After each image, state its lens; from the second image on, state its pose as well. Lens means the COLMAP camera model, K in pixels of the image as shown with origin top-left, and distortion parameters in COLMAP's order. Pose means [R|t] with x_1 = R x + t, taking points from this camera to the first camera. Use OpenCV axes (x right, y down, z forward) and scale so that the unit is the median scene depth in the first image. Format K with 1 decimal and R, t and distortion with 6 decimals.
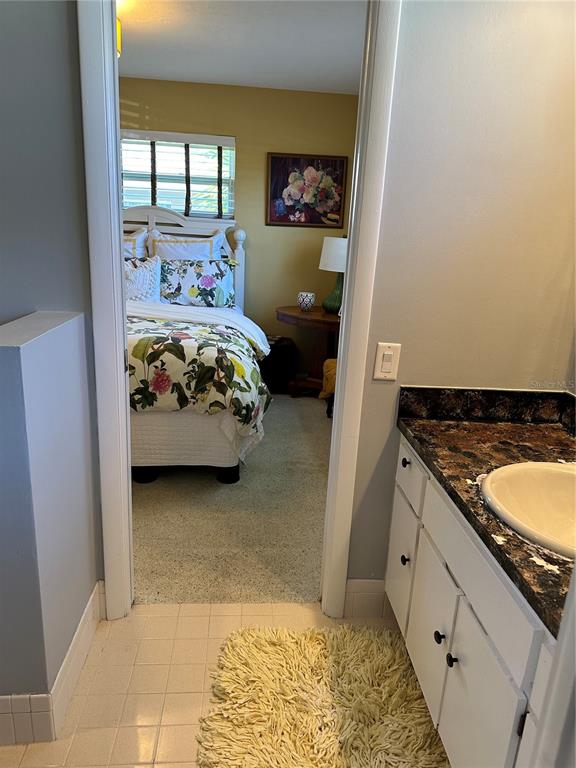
lens RADIAL K [[546.5, 0, 285.1], [0, 546.5, 390.0], [0, 0, 1]] dist [0.019149, -0.021824]
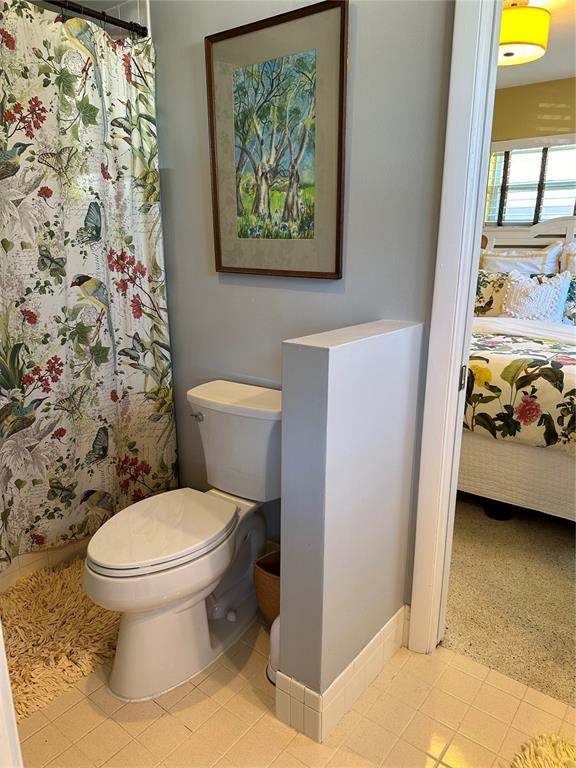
lens RADIAL K [[546.5, 0, 287.1], [0, 546.5, 386.2], [0, 0, 1]] dist [0.019149, -0.021824]
pose [[0.735800, 0.129236, -0.664753, 0.065755], [-0.158839, 0.987173, 0.016103, -0.005952], [0.658308, 0.093741, 0.746889, 0.085094]]
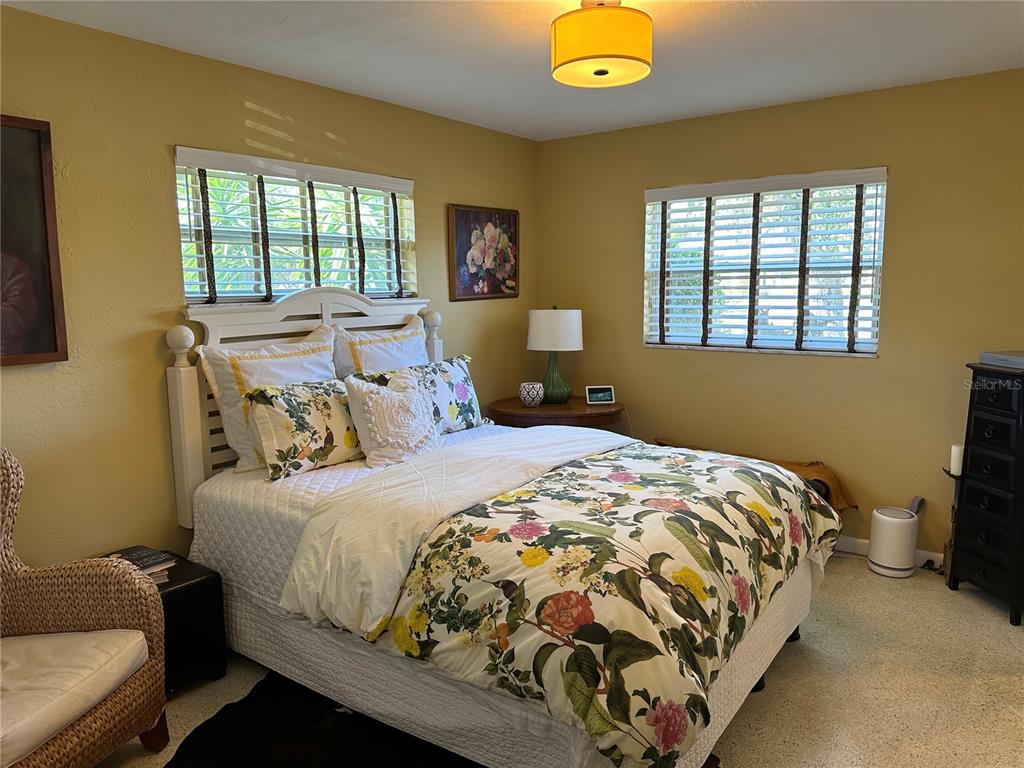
lens RADIAL K [[706.2, 0, 515.1], [0, 706.2, 383.9], [0, 0, 1]] dist [0.040028, -0.052758]
pose [[0.656867, -0.169357, 0.734741, -1.089748], [0.263141, 0.964671, -0.012895, -0.272374], [-0.706599, 0.201811, 0.678225, 0.570895]]
